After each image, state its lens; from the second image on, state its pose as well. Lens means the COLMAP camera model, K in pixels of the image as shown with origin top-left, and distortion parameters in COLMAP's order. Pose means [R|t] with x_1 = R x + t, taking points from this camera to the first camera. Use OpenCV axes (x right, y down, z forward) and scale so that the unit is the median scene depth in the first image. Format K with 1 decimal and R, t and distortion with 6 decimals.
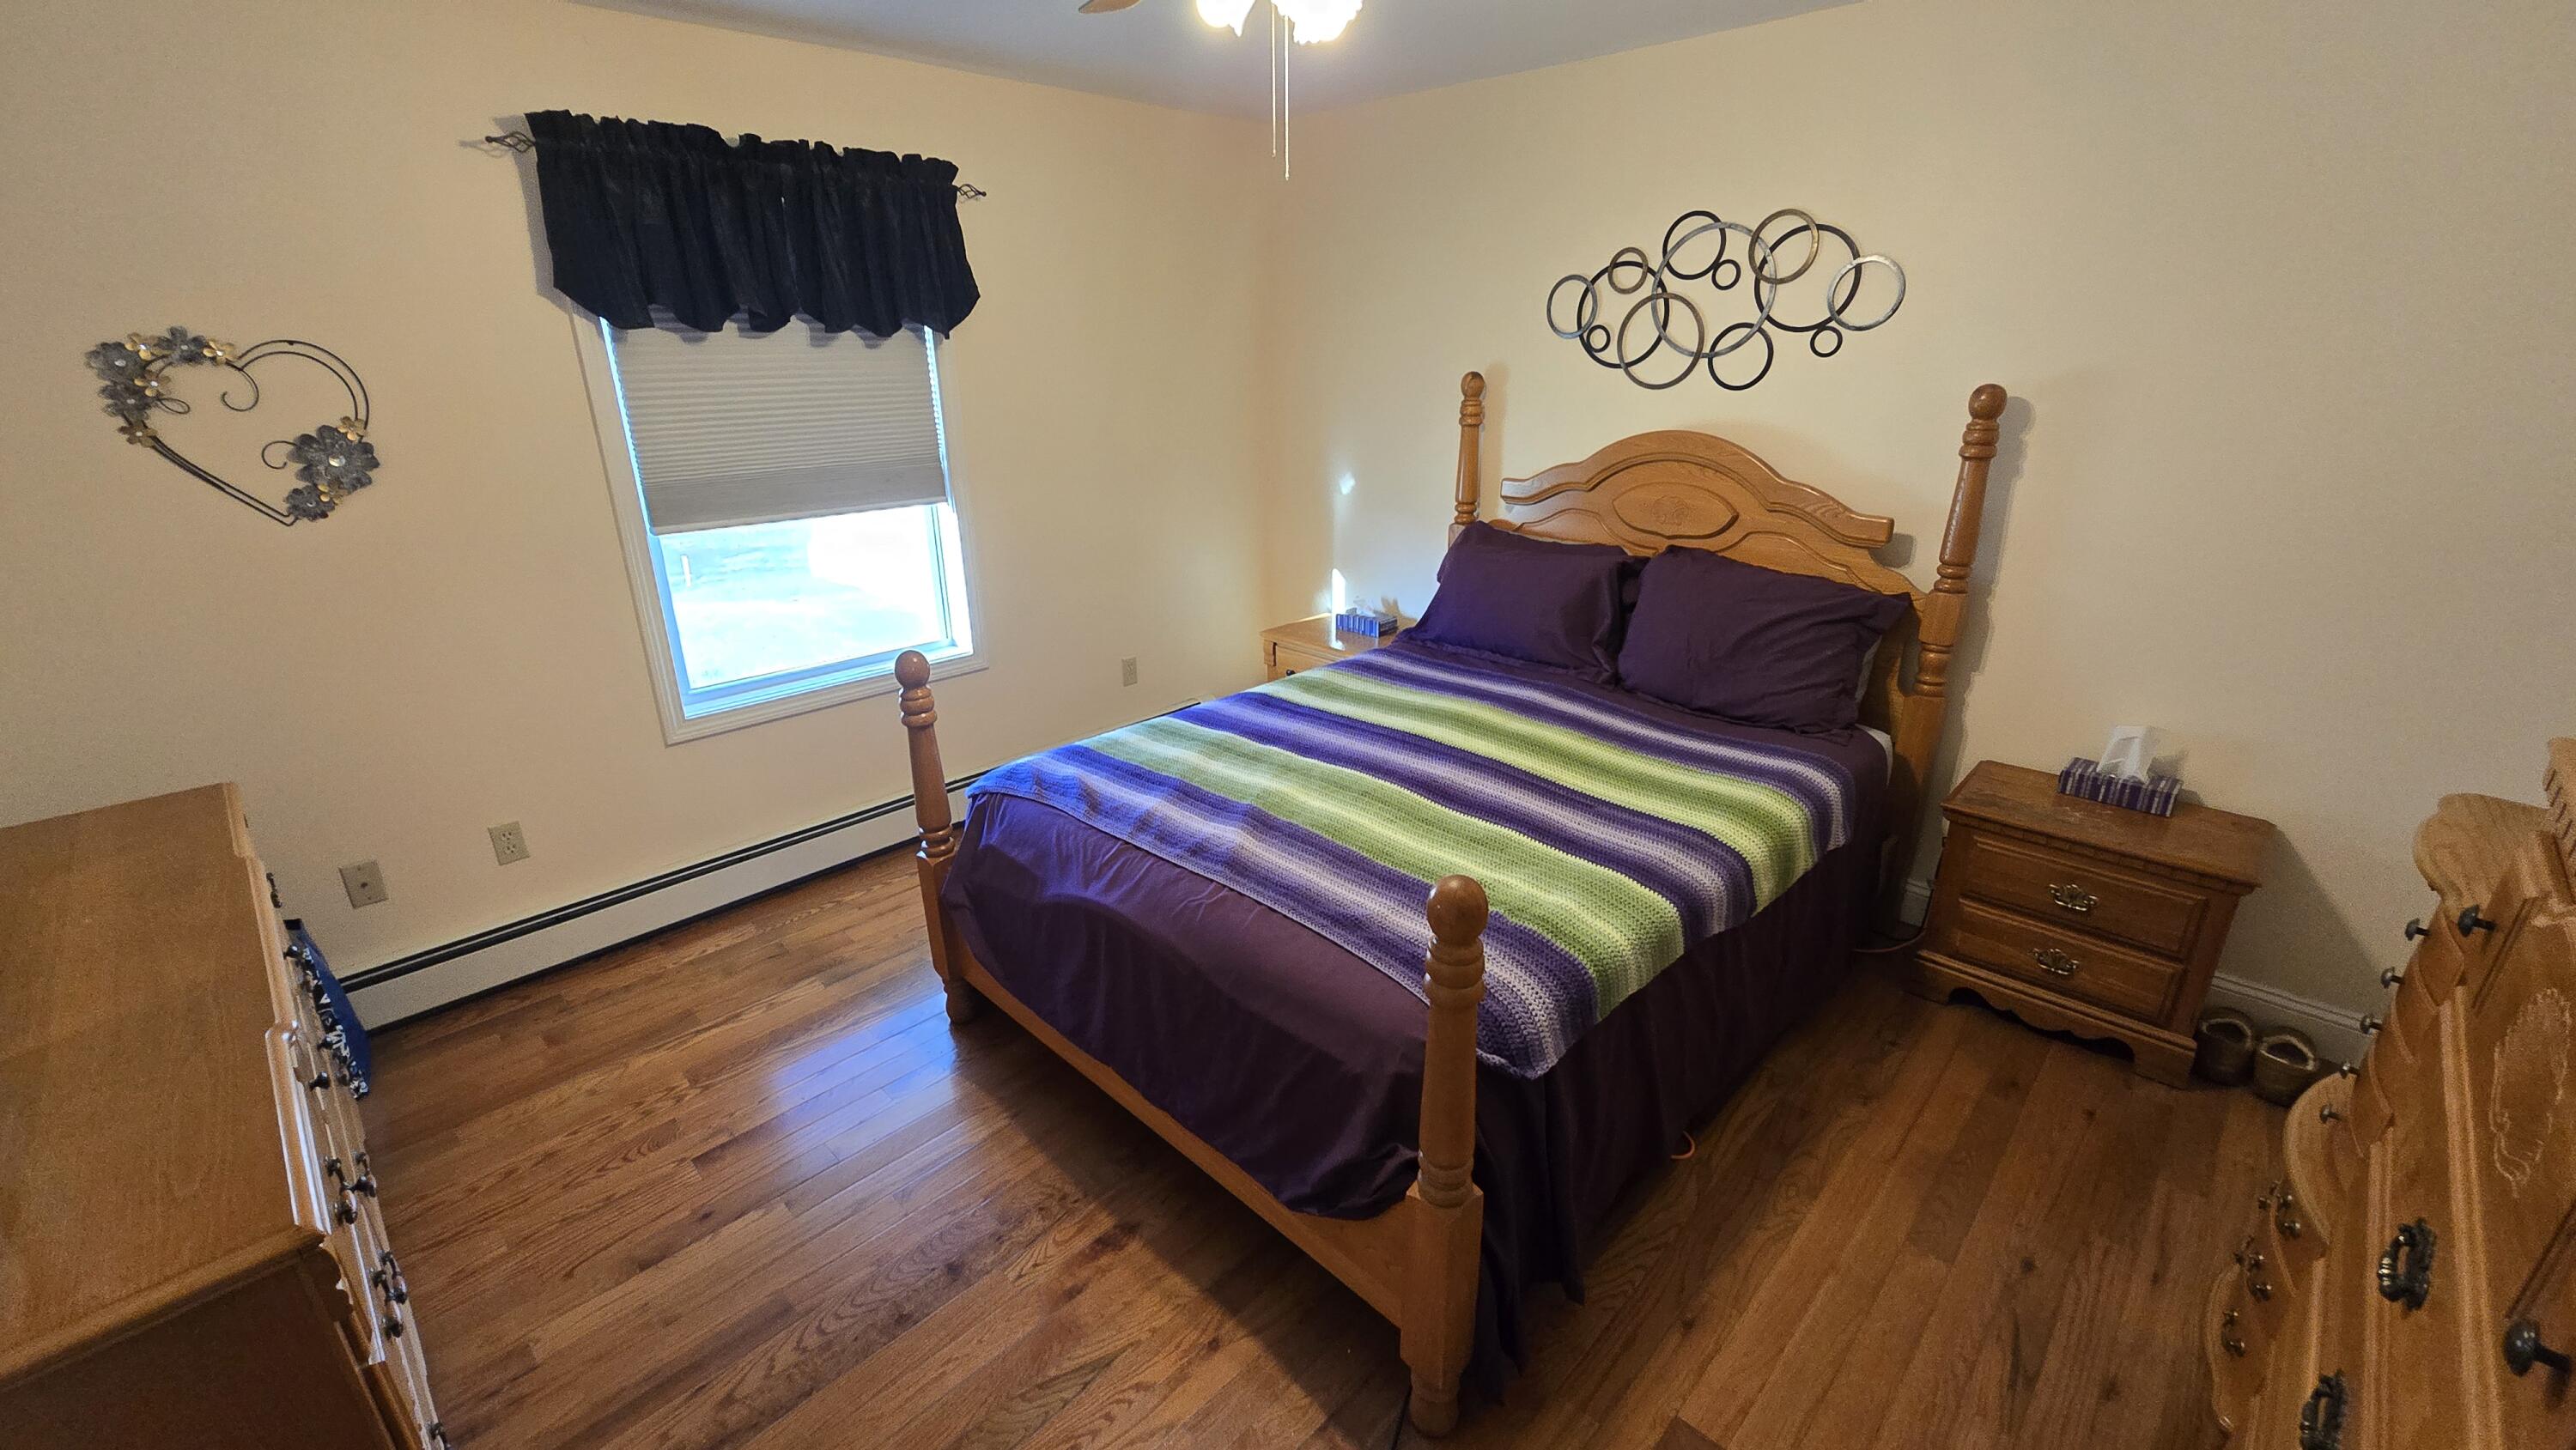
lens RADIAL K [[1051.2, 0, 1278.0], [0, 1051.2, 725.2], [0, 0, 1]] dist [0.002739, 0.000383]
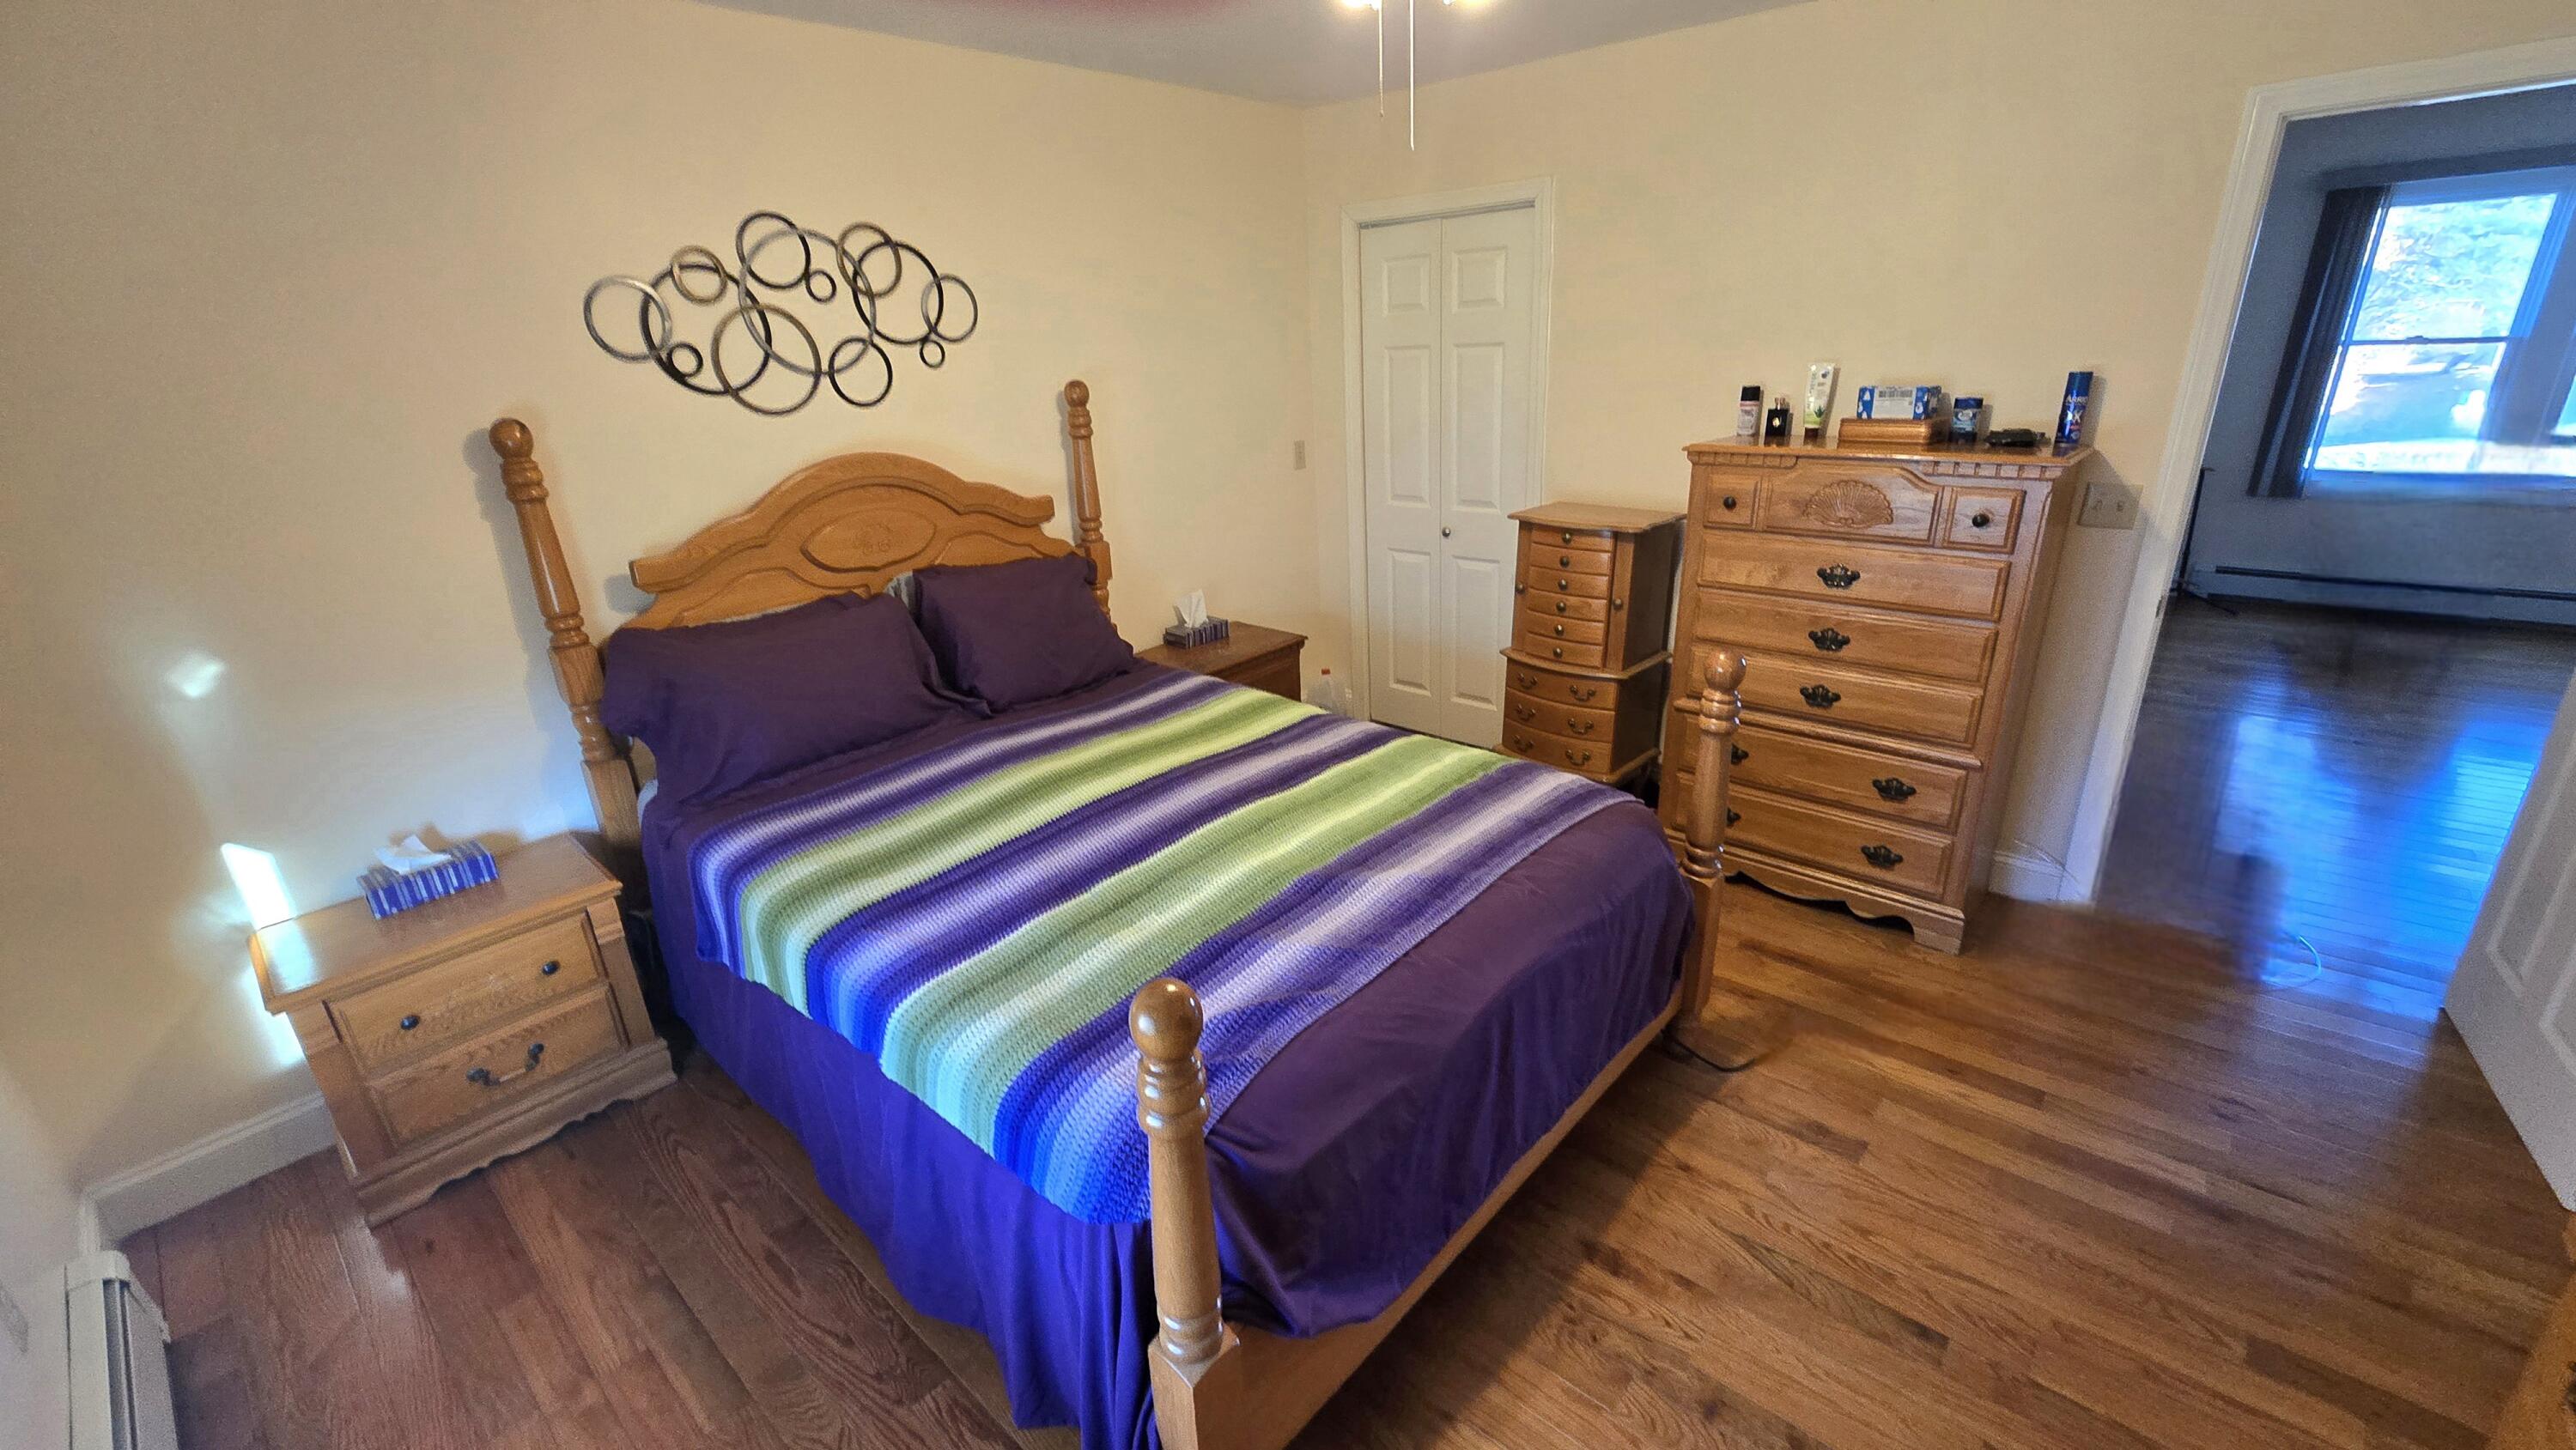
lens RADIAL K [[1051.2, 0, 1277.6], [0, 1051.2, 727.1], [0, 0, 1]] dist [0.002739, 0.000383]
pose [[-0.046307, -0.339364, 0.939515, -0.603674], [0.388259, 0.860460, 0.329945, -0.244790], [-0.920386, 0.380054, 0.091916, 0.696289]]
